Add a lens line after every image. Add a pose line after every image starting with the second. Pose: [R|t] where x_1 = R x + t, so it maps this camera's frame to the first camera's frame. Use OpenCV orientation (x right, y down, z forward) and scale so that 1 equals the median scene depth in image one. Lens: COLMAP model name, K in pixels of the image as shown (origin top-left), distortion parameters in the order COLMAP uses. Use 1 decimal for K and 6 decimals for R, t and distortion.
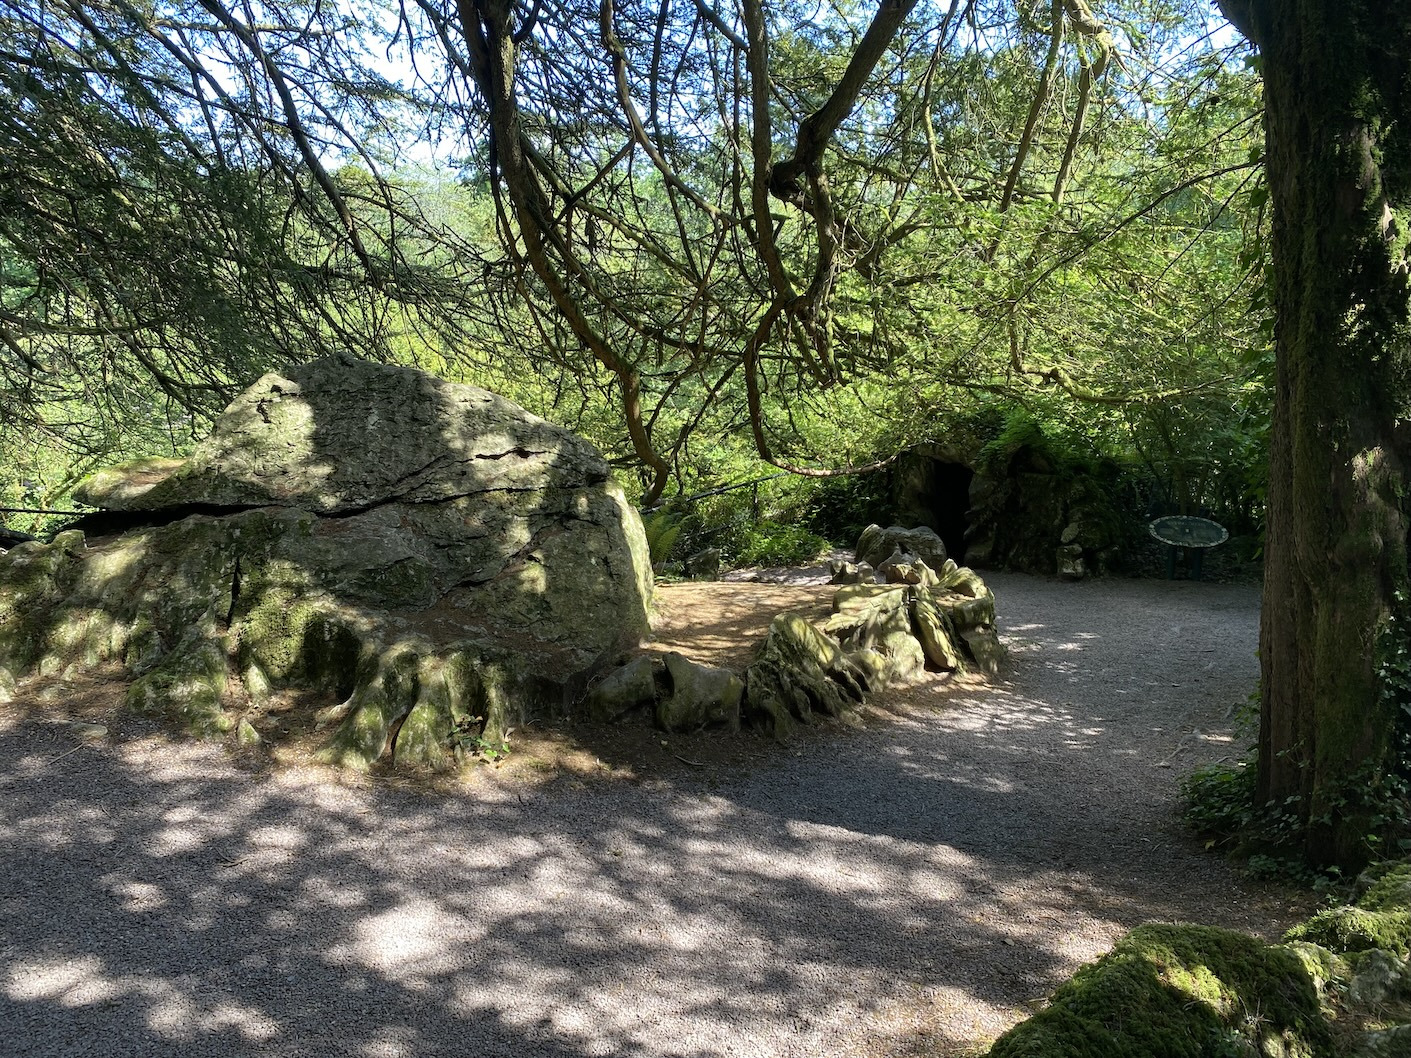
lens RADIAL K [[1009.7, 0, 701.3], [0, 1009.7, 516.2], [0, 0, 1]] dist [-0.002788, -0.040233]
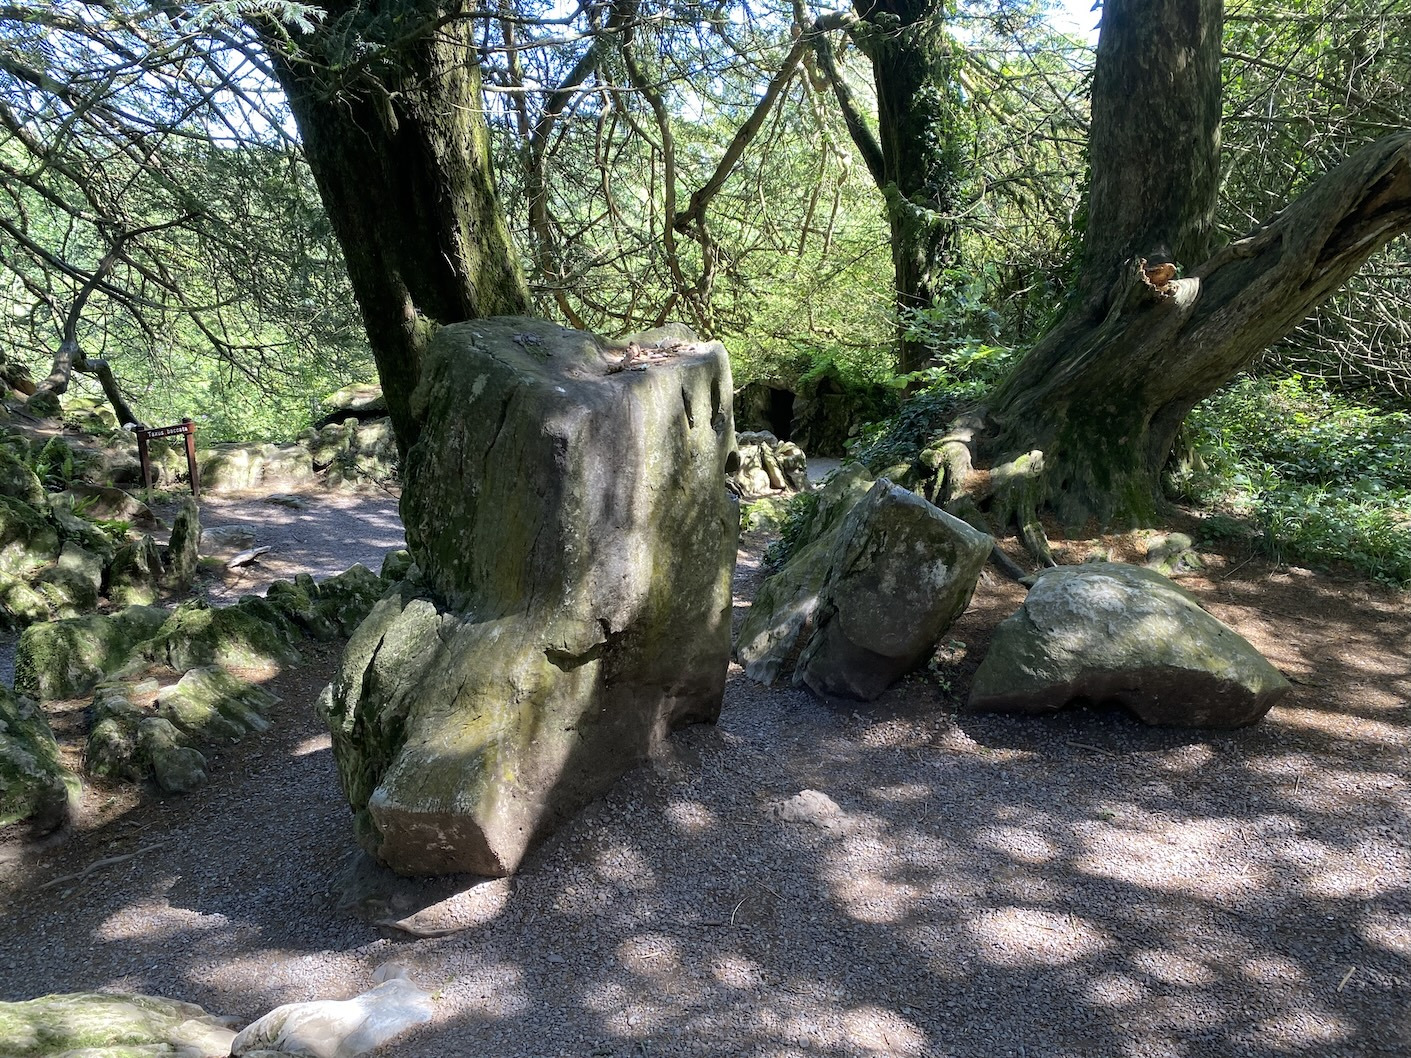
lens RADIAL K [[1009.7, 0, 703.0], [0, 1009.7, 538.8], [0, 0, 1]] dist [-0.002788, -0.040233]
pose [[0.986578, -0.044616, 0.157078, -0.188208], [0.034219, 0.997079, 0.068287, 0.099723], [-0.159666, -0.061995, 0.985223, -0.790499]]
